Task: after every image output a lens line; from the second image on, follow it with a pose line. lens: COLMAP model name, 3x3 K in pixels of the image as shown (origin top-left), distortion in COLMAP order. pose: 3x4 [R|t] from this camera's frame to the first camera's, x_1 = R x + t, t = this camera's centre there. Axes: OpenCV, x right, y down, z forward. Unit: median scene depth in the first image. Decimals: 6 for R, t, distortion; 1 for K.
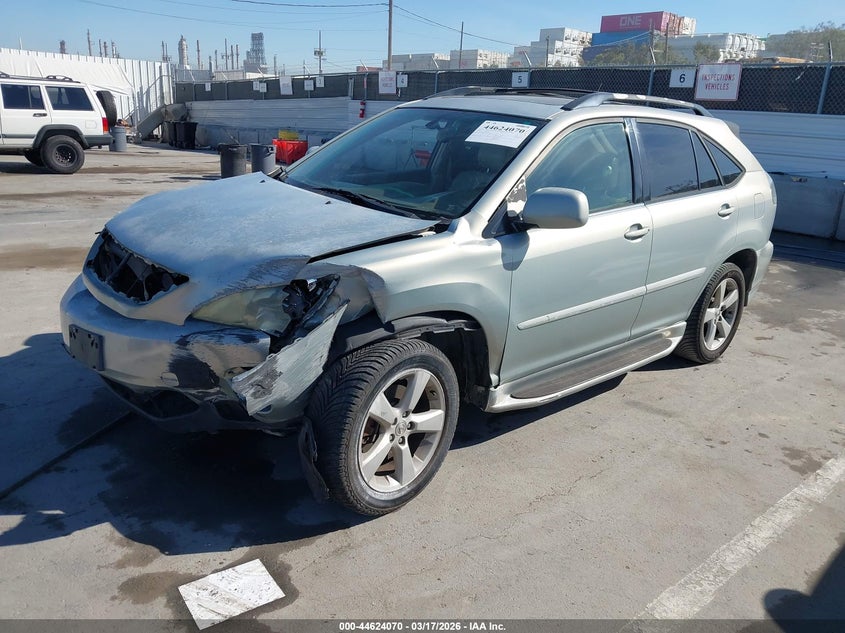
lens RADIAL K [[646.4, 0, 422.5], [0, 646.4, 316.5], [0, 0, 1]] dist [0.003725, -0.001271]
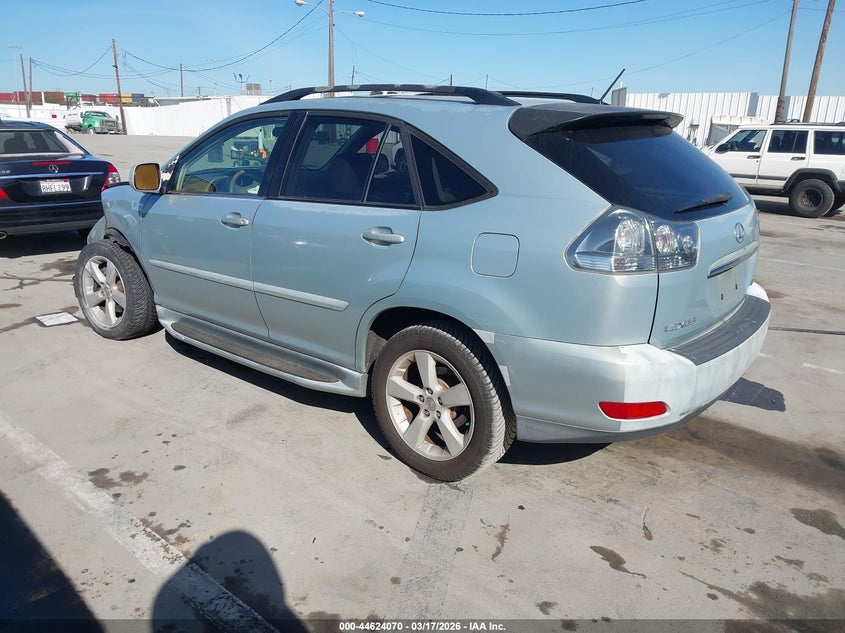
lens RADIAL K [[646.4, 0, 422.5], [0, 646.4, 316.5], [0, 0, 1]] dist [0.003725, -0.001271]
pose [[0.167325, 0.231112, -0.958431, 0.354762], [-0.312488, 0.934445, 0.170774, -0.065896], [0.935069, 0.270923, 0.228576, 0.274464]]
